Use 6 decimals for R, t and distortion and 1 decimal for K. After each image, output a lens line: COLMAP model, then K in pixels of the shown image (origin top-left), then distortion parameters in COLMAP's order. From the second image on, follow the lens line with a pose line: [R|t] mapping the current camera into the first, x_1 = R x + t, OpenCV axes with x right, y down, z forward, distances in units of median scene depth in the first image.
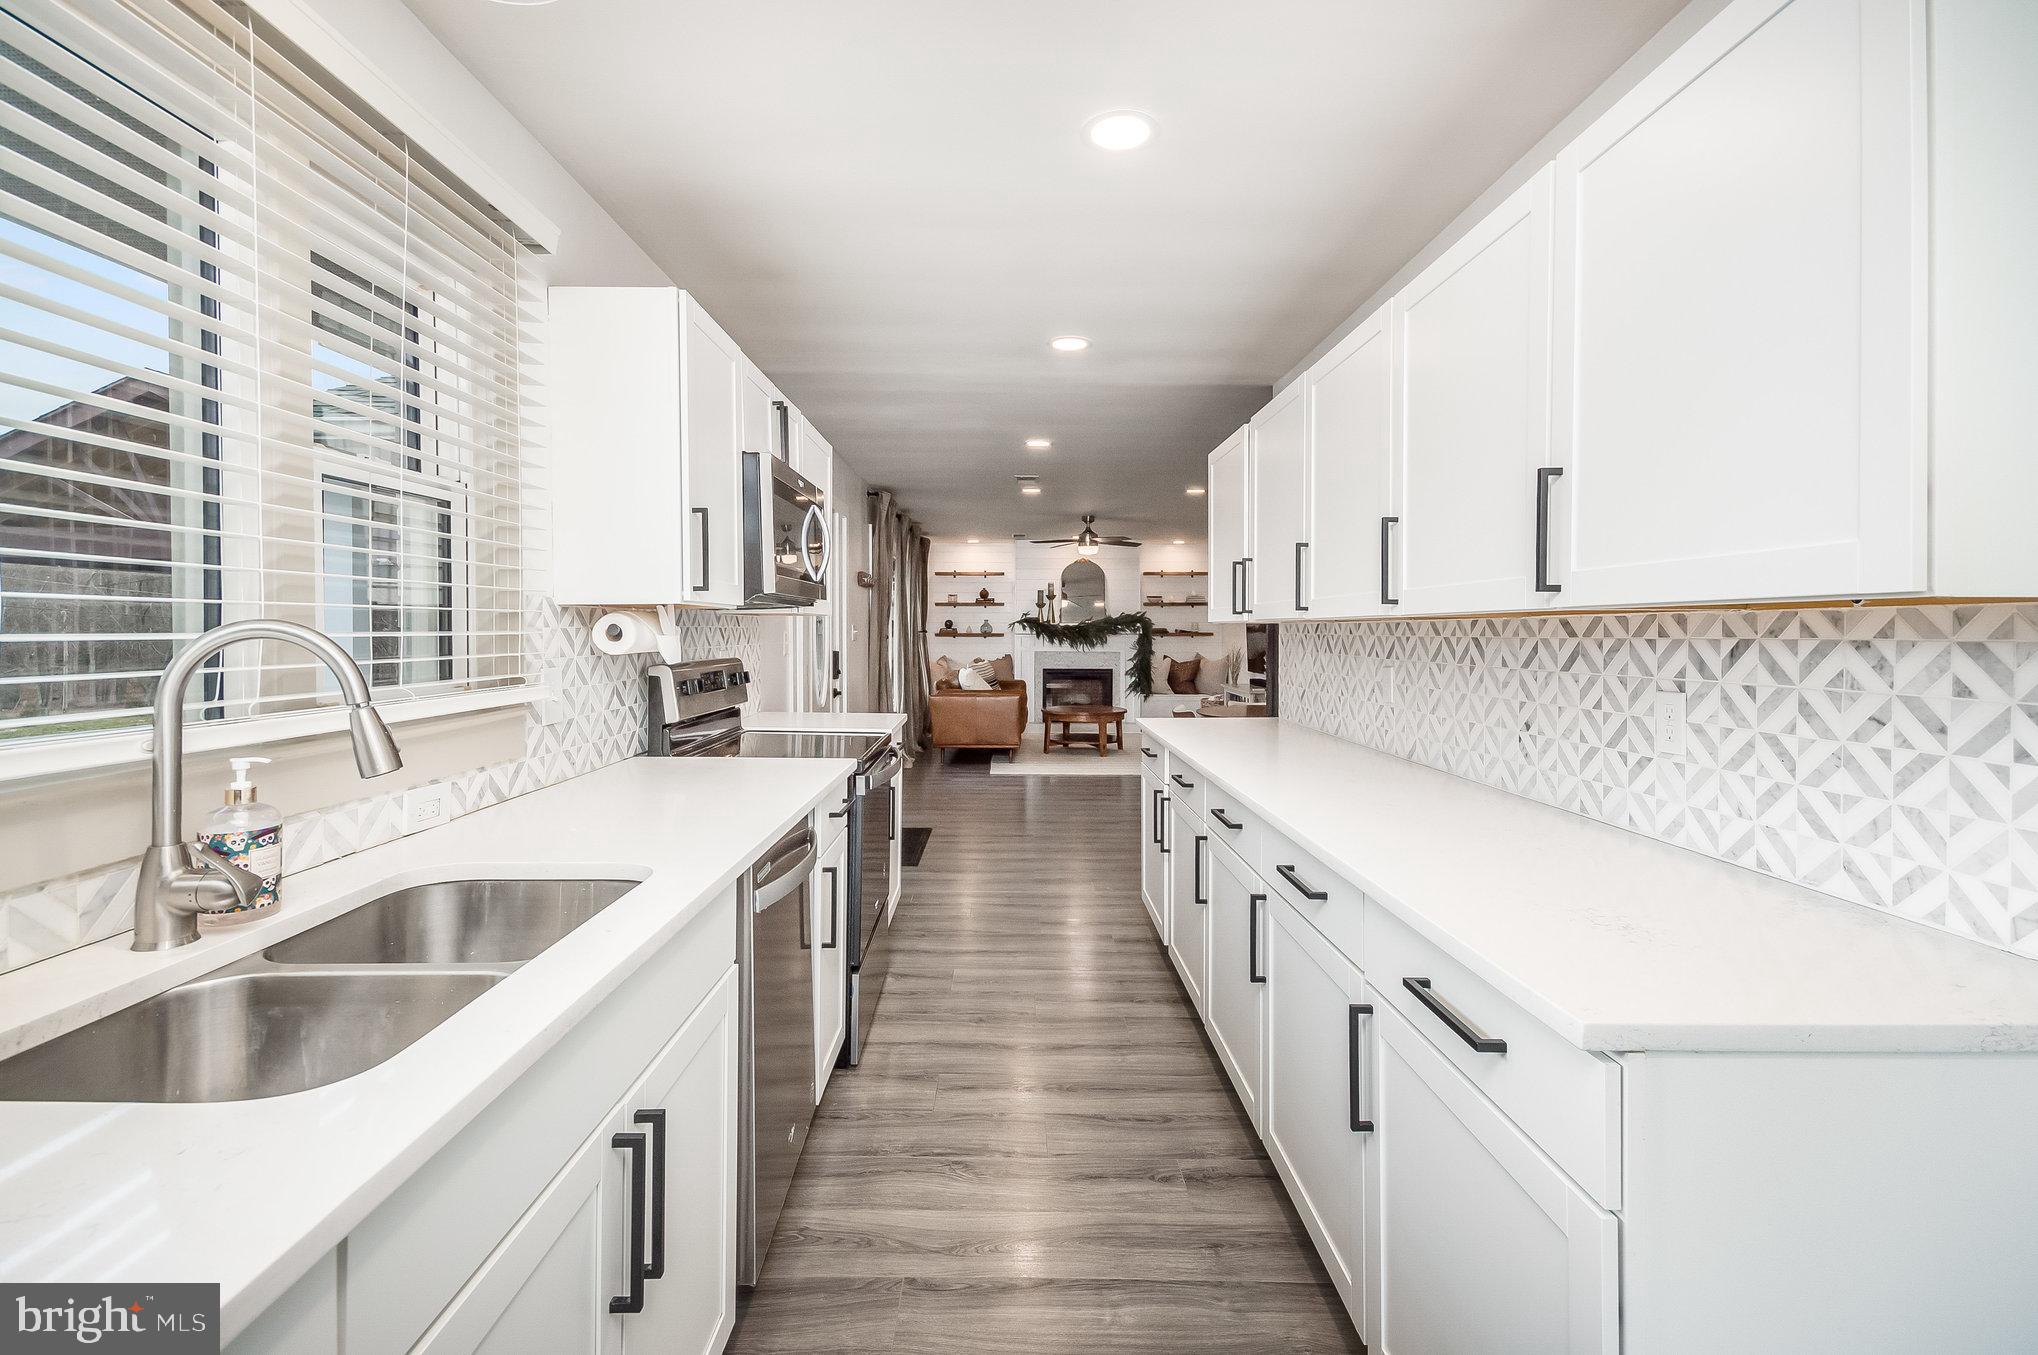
lens RADIAL K [[894.3, 0, 1015.2], [0, 894.3, 637.1], [0, 0, 1]] dist [0.016749, 0.000034]
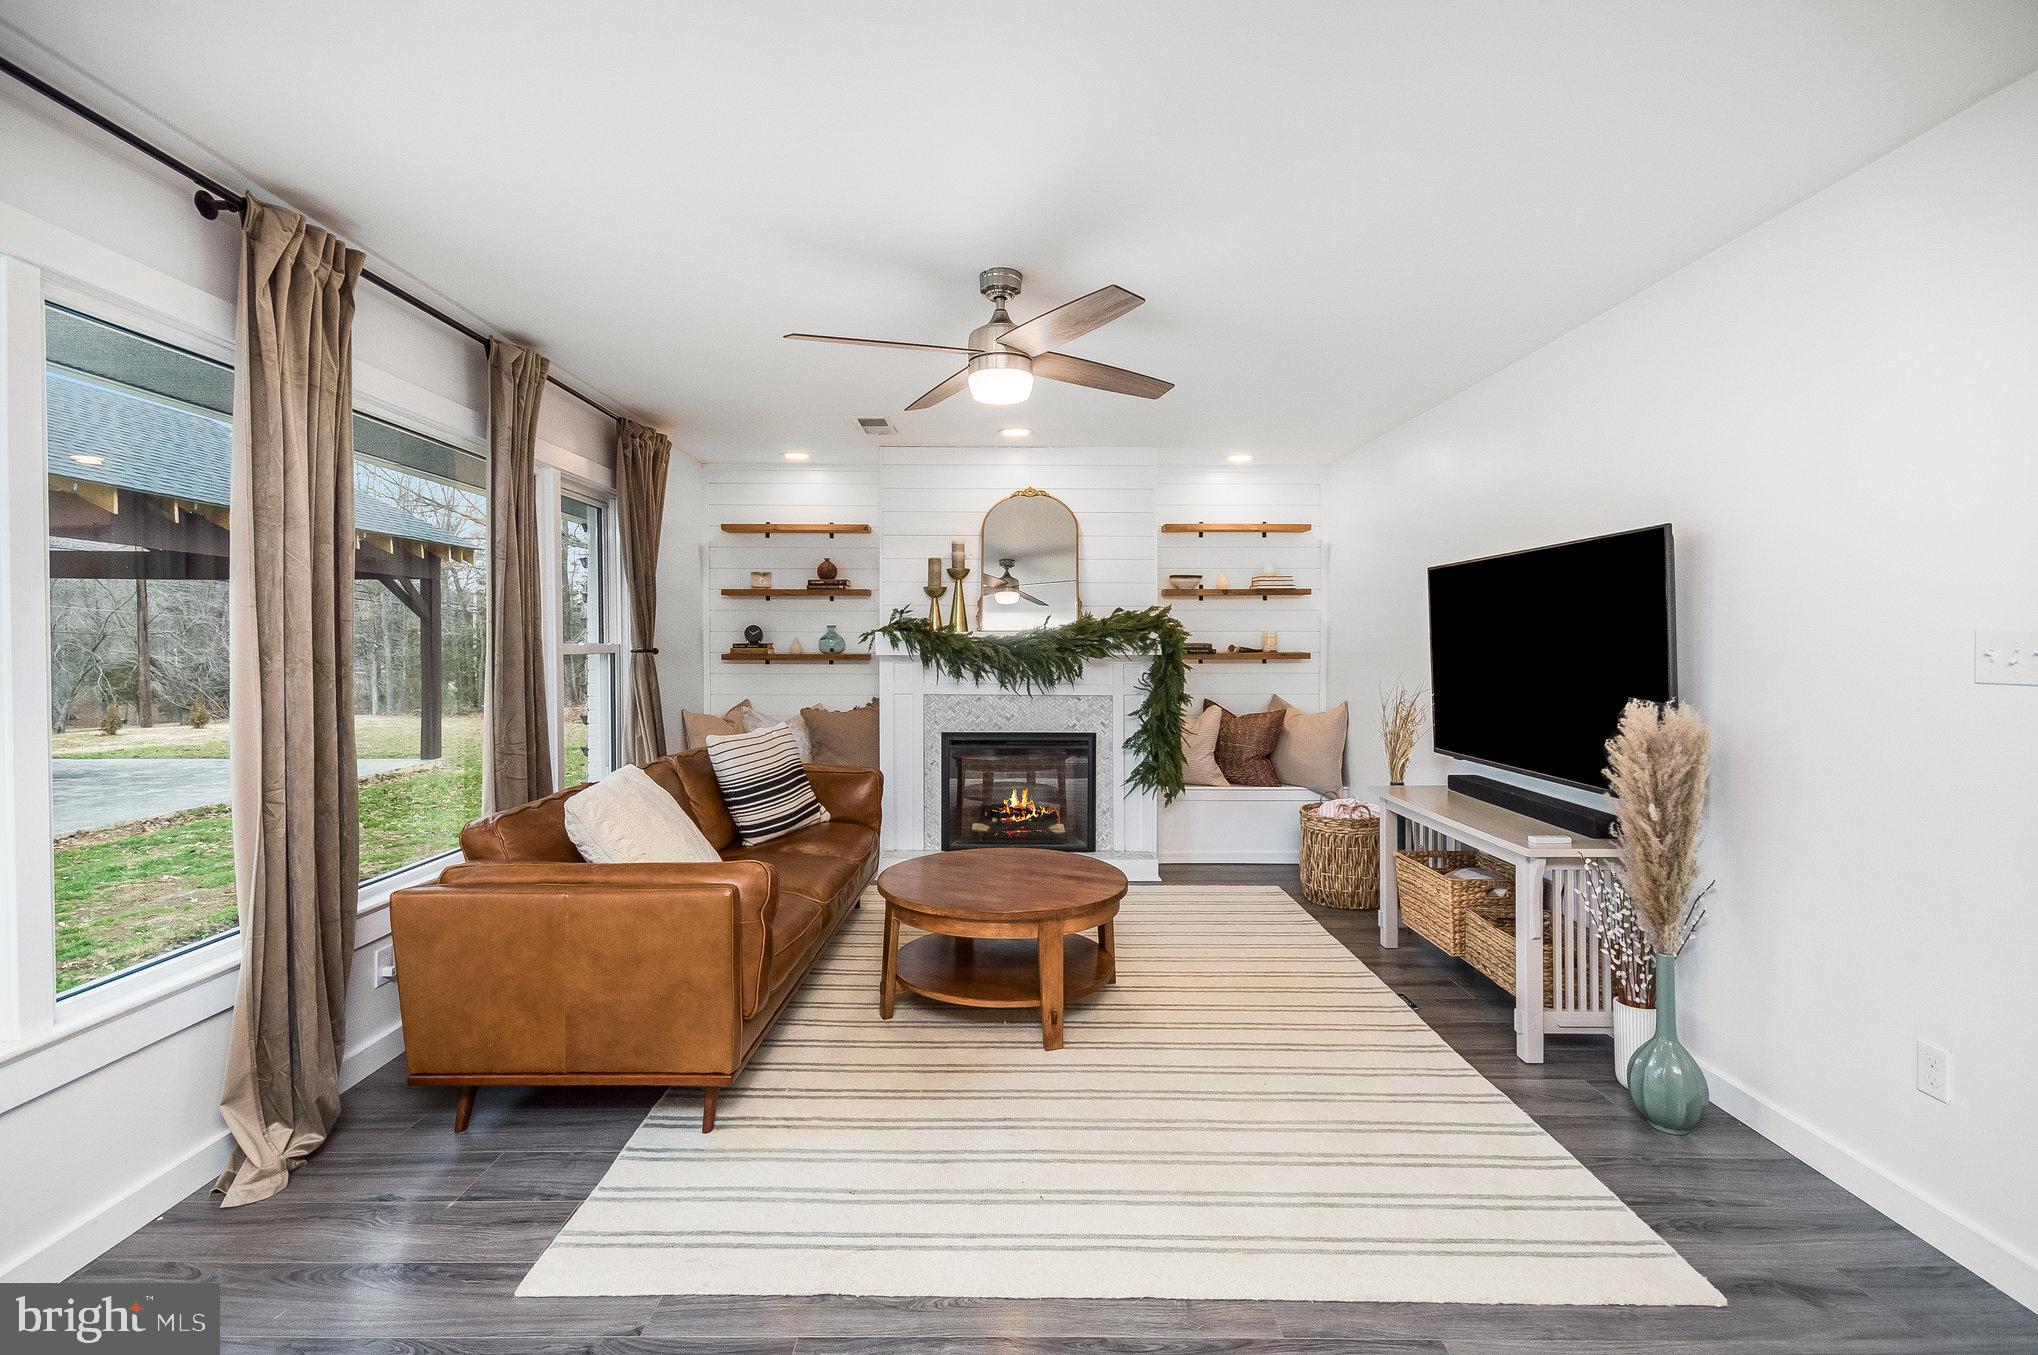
lens RADIAL K [[891.7, 0, 1011.0], [0, 891.7, 652.9], [0, 0, 1]] dist [0.017018, 0.000158]
pose [[0.999978, -0.000185, -0.006566, 0.093679], [0.000189, 1.000000, 0.000689, -0.007318], [0.006566, -0.000690, 0.999978, 0.744406]]
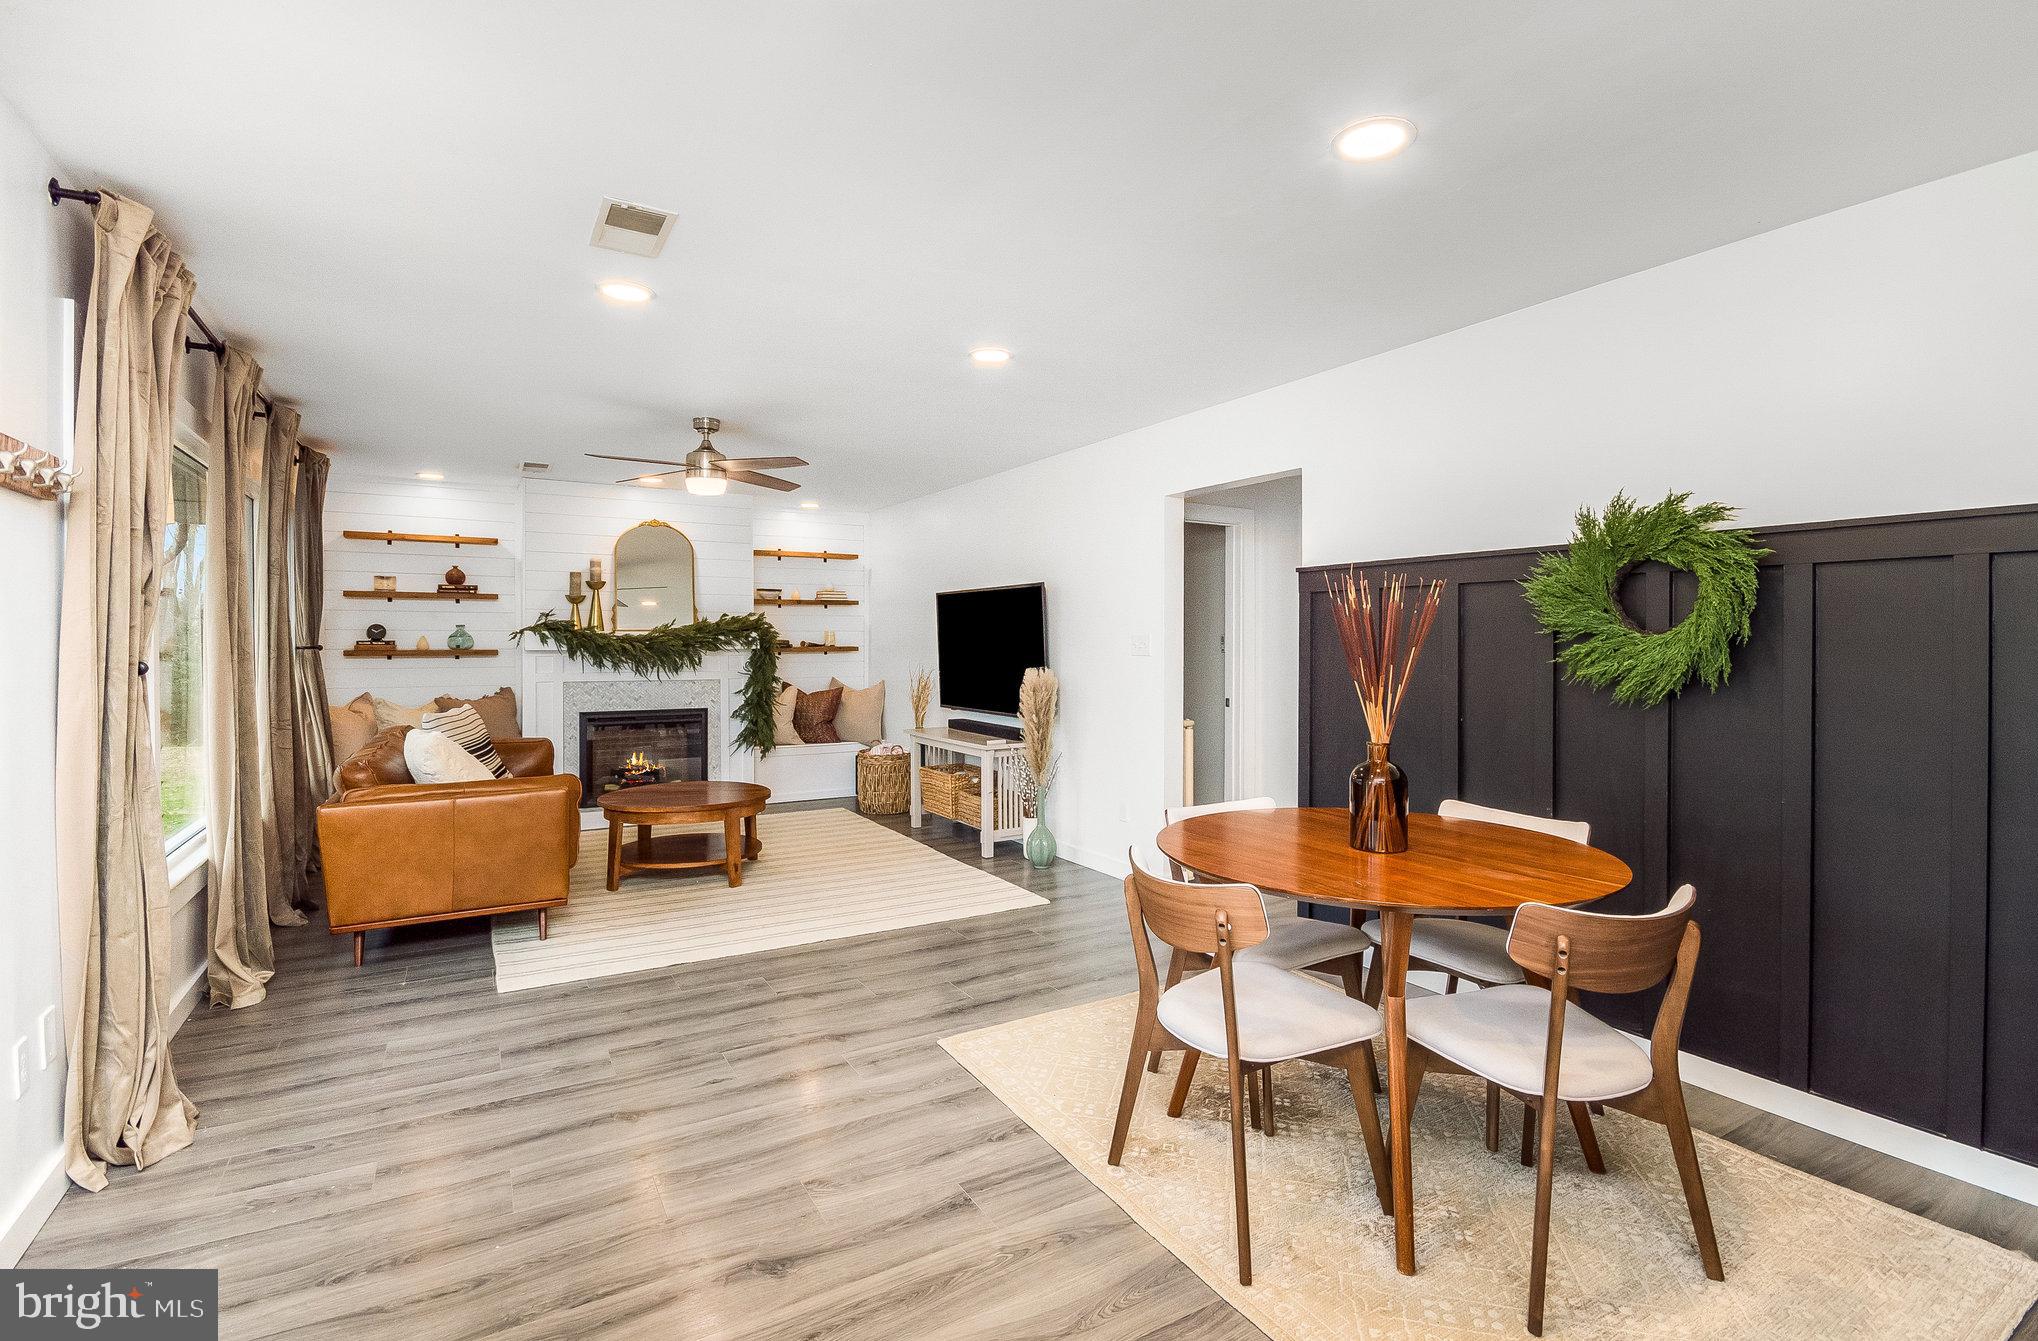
lens RADIAL K [[937.6, 0, 1004.1], [0, 937.6, 637.7], [0, 0, 1]] dist [0.011817, -0.000082]
pose [[0.870432, -0.000727, 0.492288, -0.036901], [0.006504, 0.999929, -0.010024, -0.005398], [-0.492246, 0.011927, 0.870374, 0.484698]]
